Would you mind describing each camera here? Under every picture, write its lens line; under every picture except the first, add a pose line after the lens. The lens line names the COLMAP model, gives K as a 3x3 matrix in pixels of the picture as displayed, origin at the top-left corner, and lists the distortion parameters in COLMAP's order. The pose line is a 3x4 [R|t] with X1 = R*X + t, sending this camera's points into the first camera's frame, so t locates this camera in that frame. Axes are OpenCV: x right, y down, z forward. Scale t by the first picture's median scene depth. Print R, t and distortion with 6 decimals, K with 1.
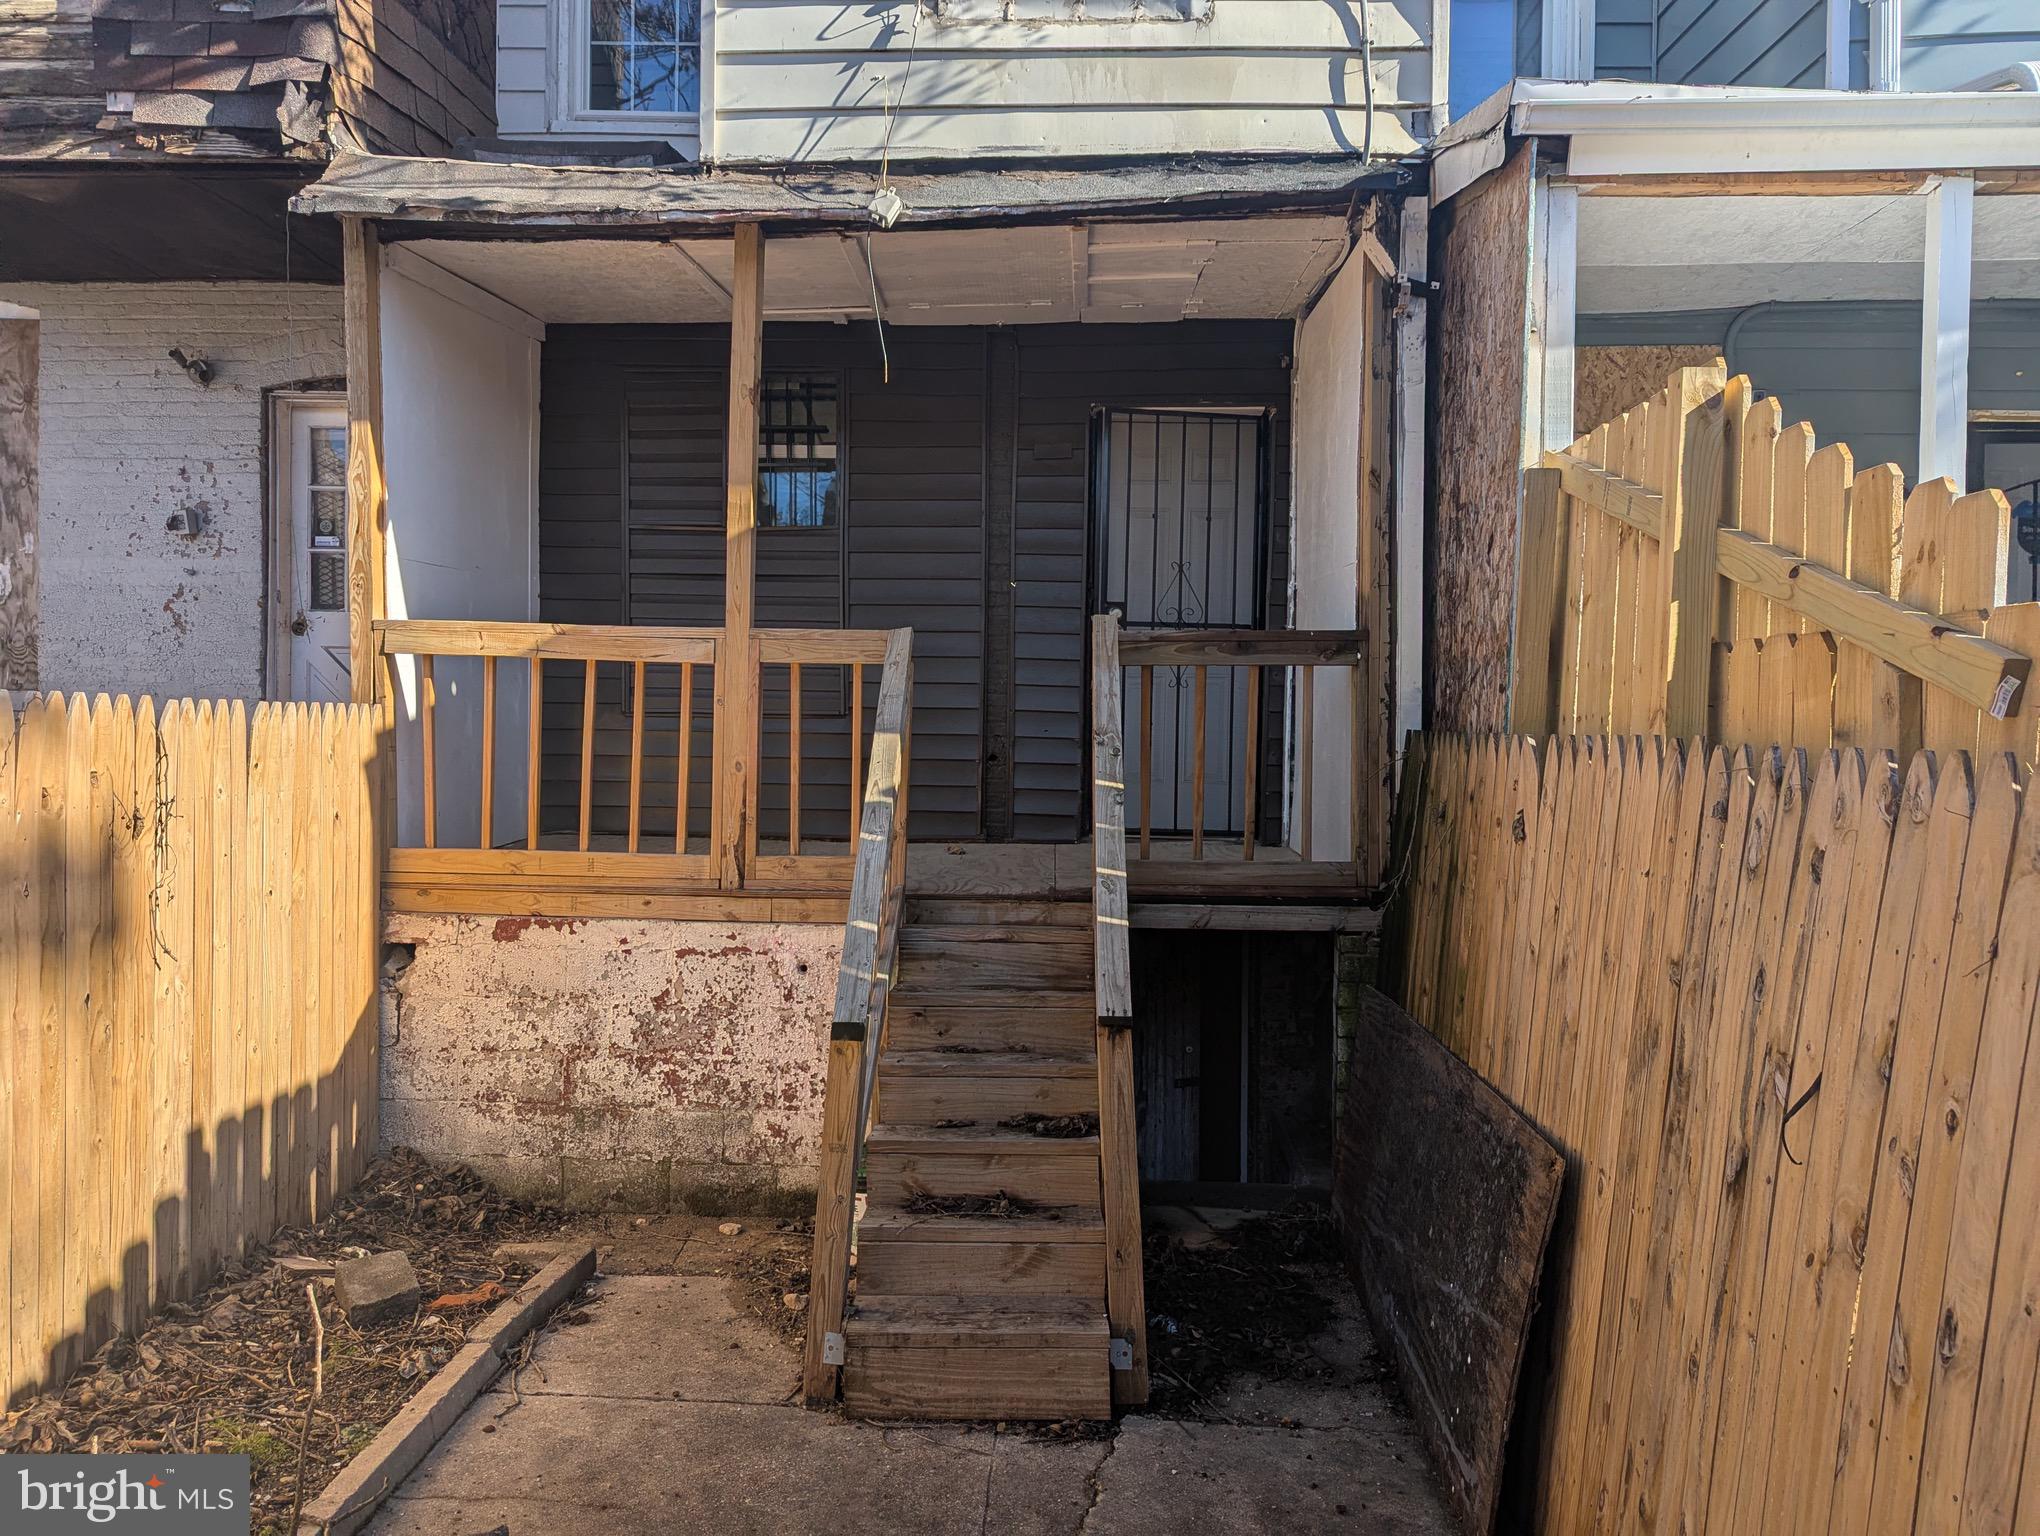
lens RADIAL K [[1460.7, 0, 1009.4], [0, 1460.7, 777.6], [0, 0, 1]] dist [0.064421, -0.052985]
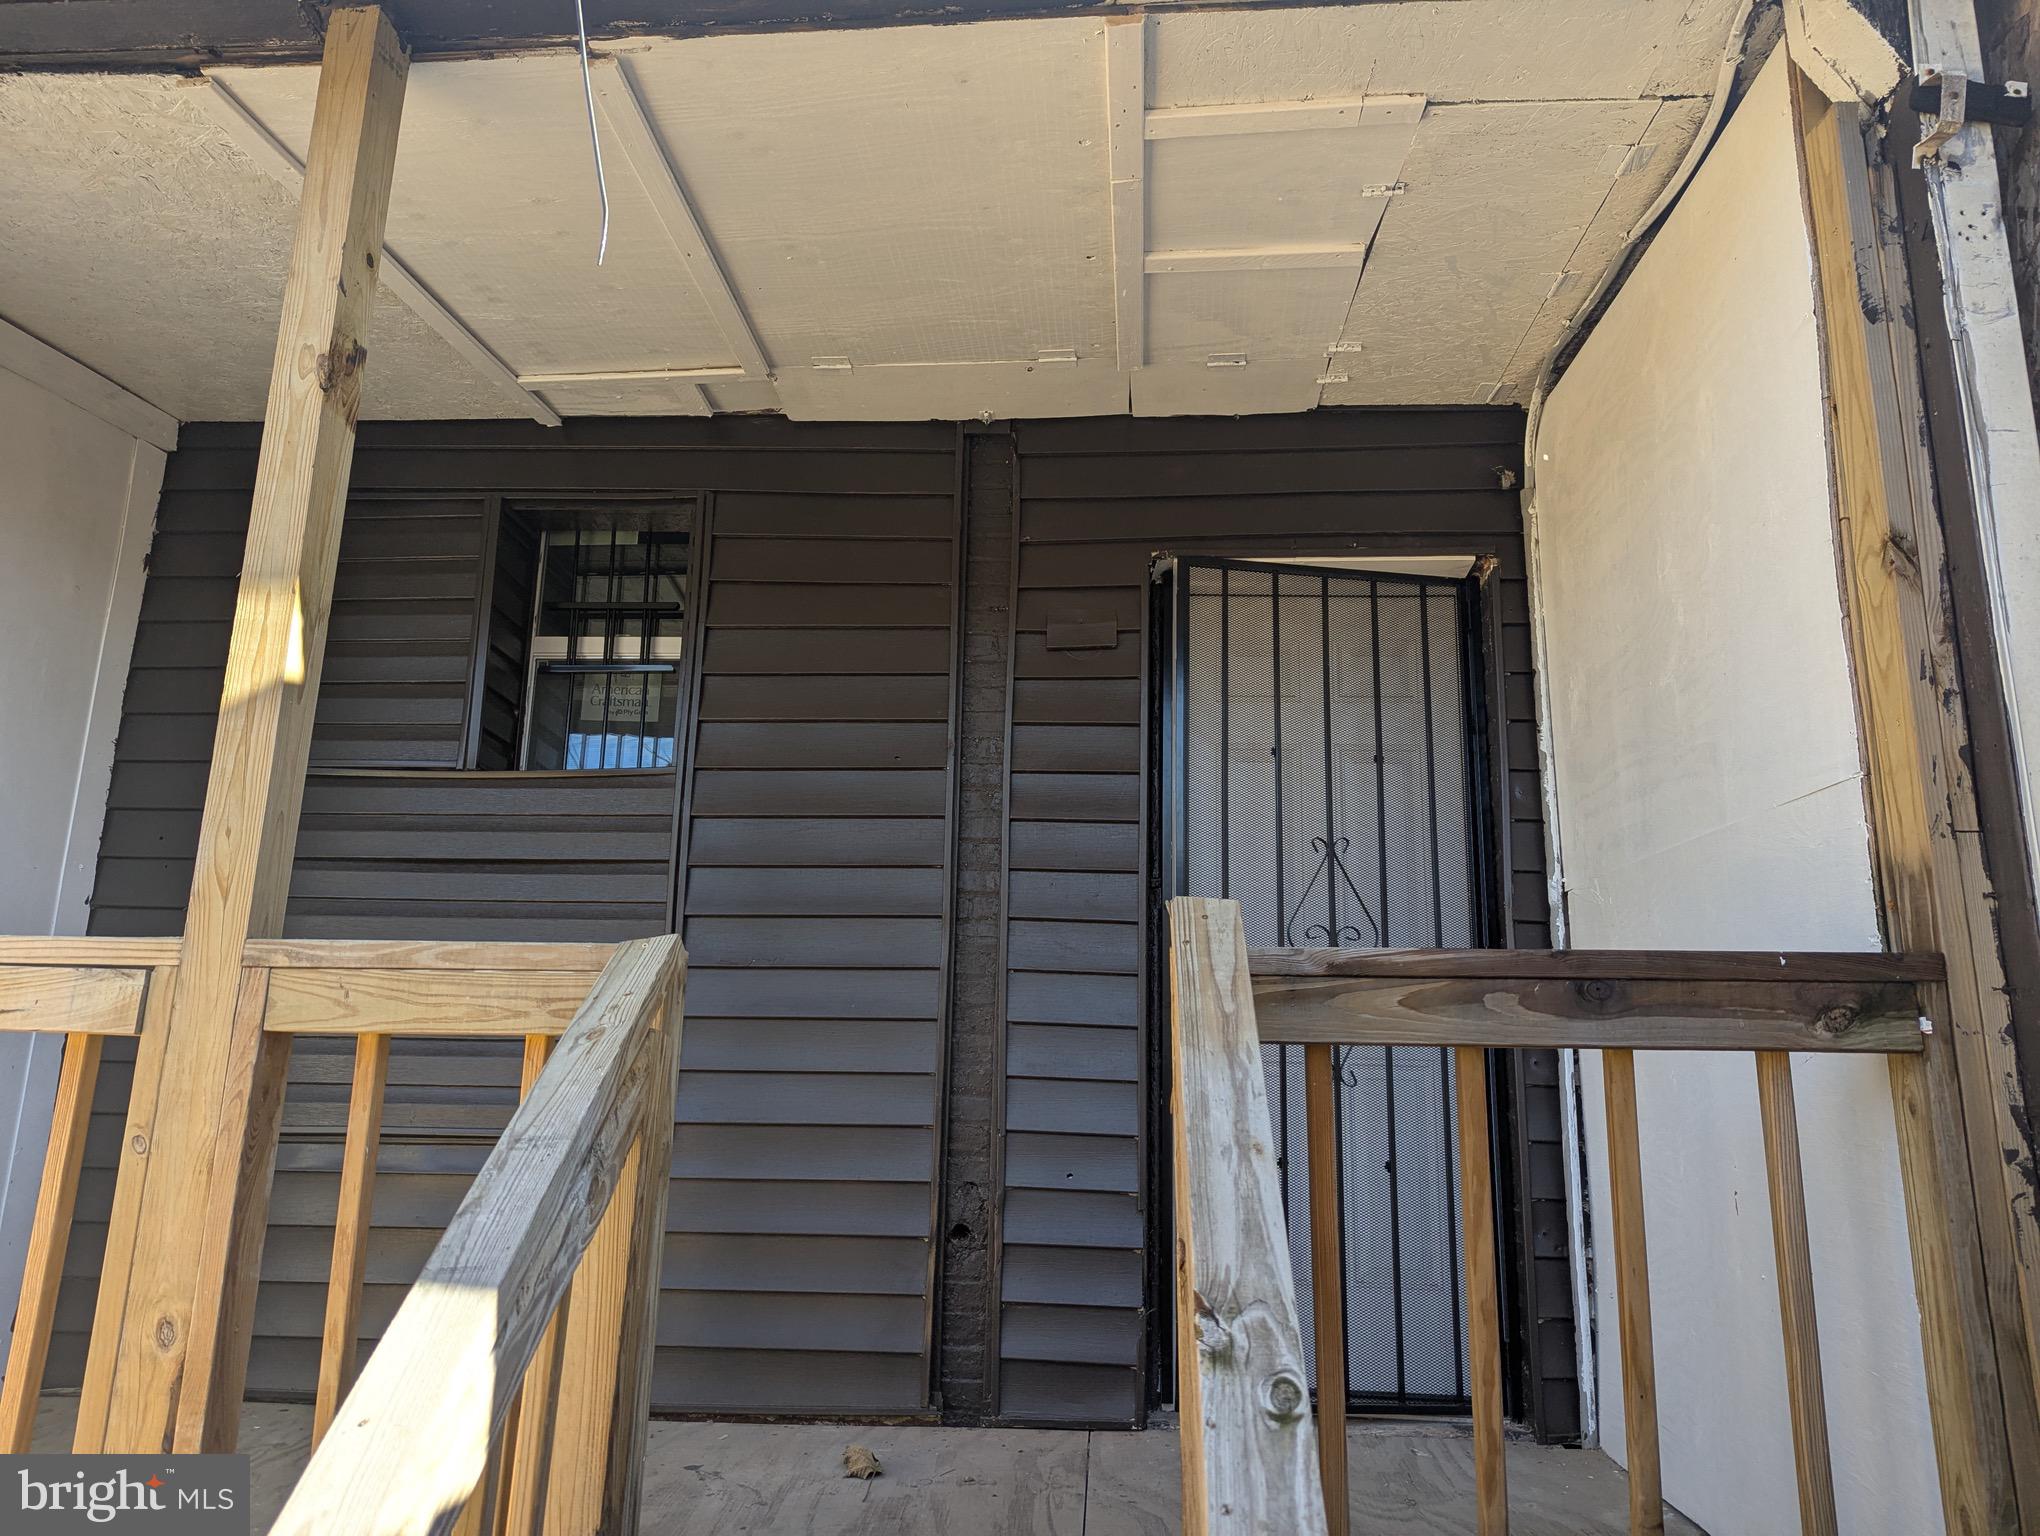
lens RADIAL K [[1460.7, 0, 1024.8], [0, 1460.7, 756.2], [0, 0, 1]] dist [0.064421, -0.052985]
pose [[0.999577, 0.001399, -0.029066, 0.024380], [-0.008955, 0.965164, -0.261492, -0.039070], [0.027688, 0.261642, 0.964768, 0.493948]]
